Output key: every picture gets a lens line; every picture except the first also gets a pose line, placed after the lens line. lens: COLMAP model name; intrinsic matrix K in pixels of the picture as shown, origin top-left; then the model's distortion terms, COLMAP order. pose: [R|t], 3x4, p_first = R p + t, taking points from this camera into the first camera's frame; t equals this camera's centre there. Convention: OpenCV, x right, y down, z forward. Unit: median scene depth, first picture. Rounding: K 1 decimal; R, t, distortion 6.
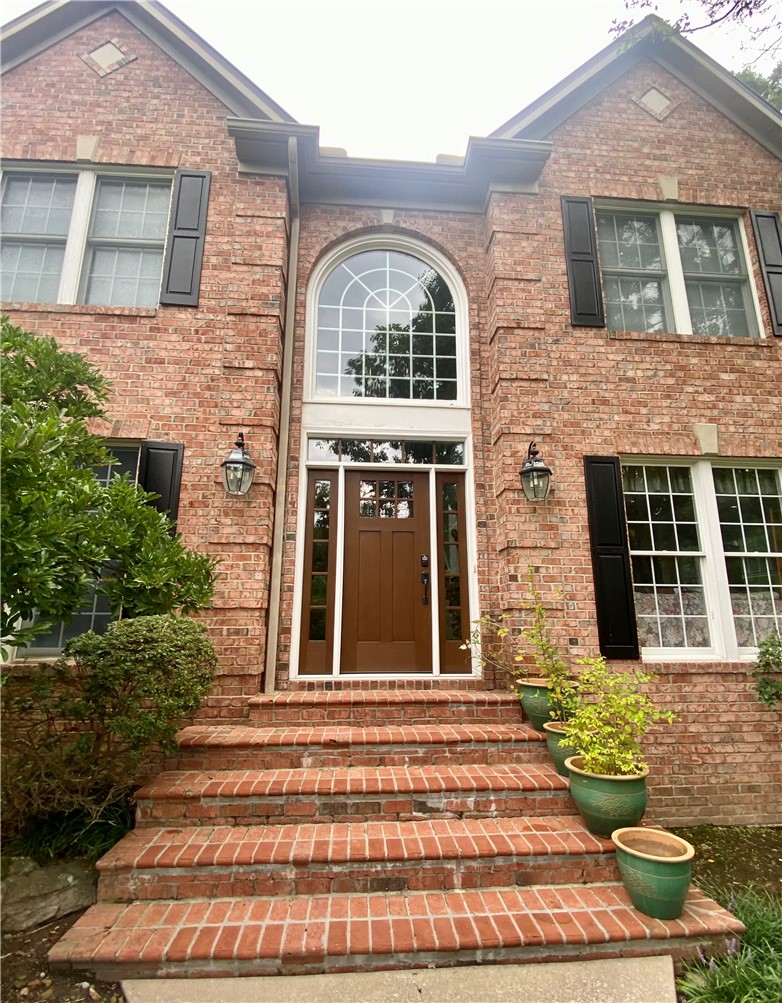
lens RADIAL K [[504.0, 0, 388.2], [0, 504.0, 543.6], [0, 0, 1]] dist [-0.017098, -0.001754]
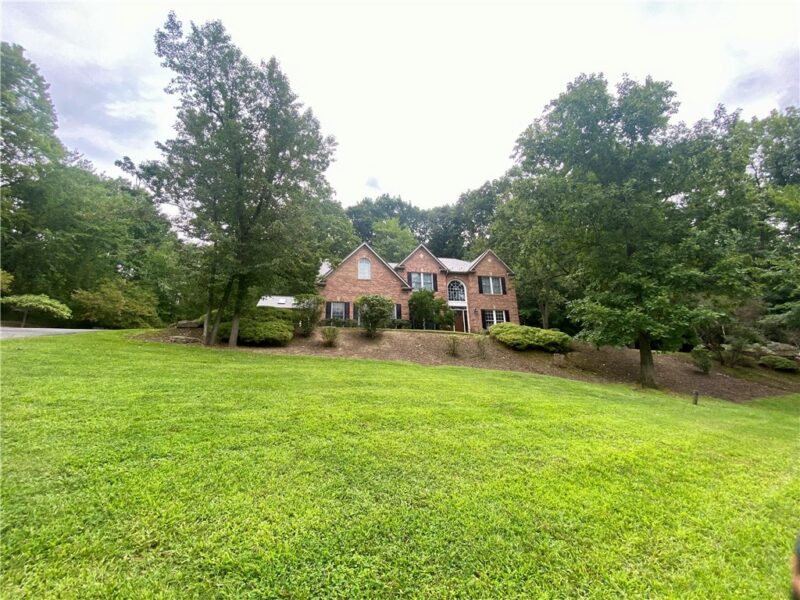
lens RADIAL K [[320.4, 0, 398.2], [0, 320.4, 304.7], [0, 0, 1]] dist [0.002099, 0.000016]
pose [[0.989492, 0.015877, 0.143713, -1.728813], [-0.003476, 0.996277, -0.086135, 0.216560], [-0.144546, 0.084731, 0.985864, -4.044897]]
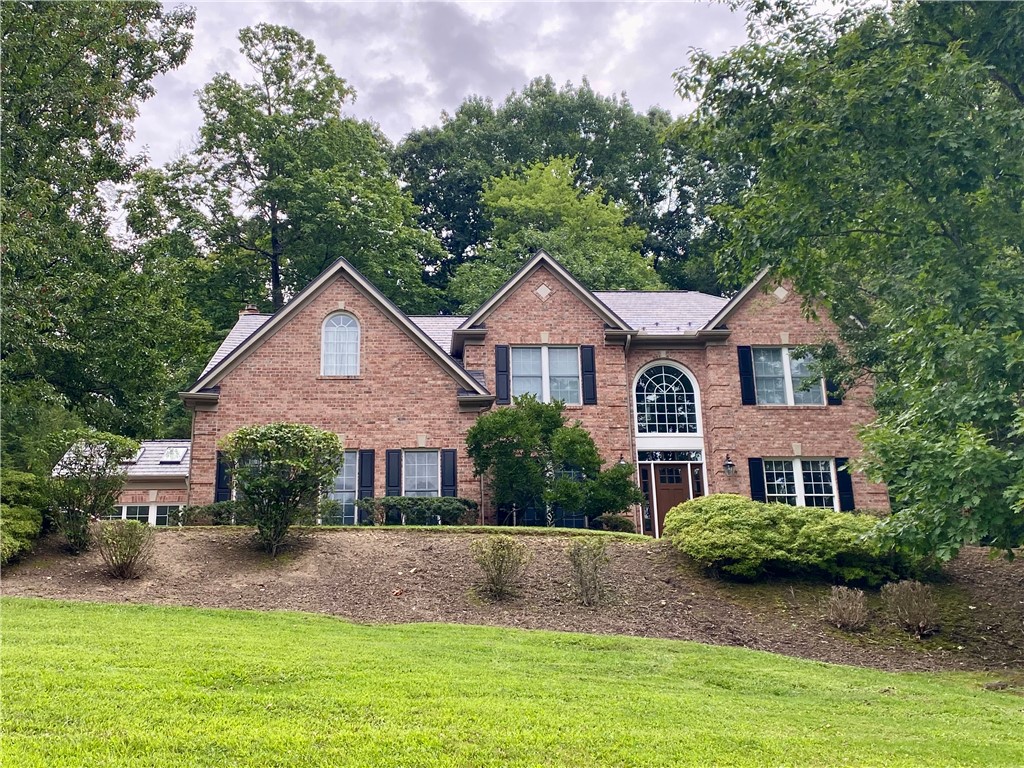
lens RADIAL K [[1161.9, 0, 510.9], [0, 1161.9, 381.0], [0, 0, 1]] dist [0.009222, 0.000000]
pose [[0.999762, -0.021605, 0.003150, -0.795668], [0.021832, 0.987560, -0.155721, 0.321489], [0.000254, 0.155753, 0.987796, -4.703995]]
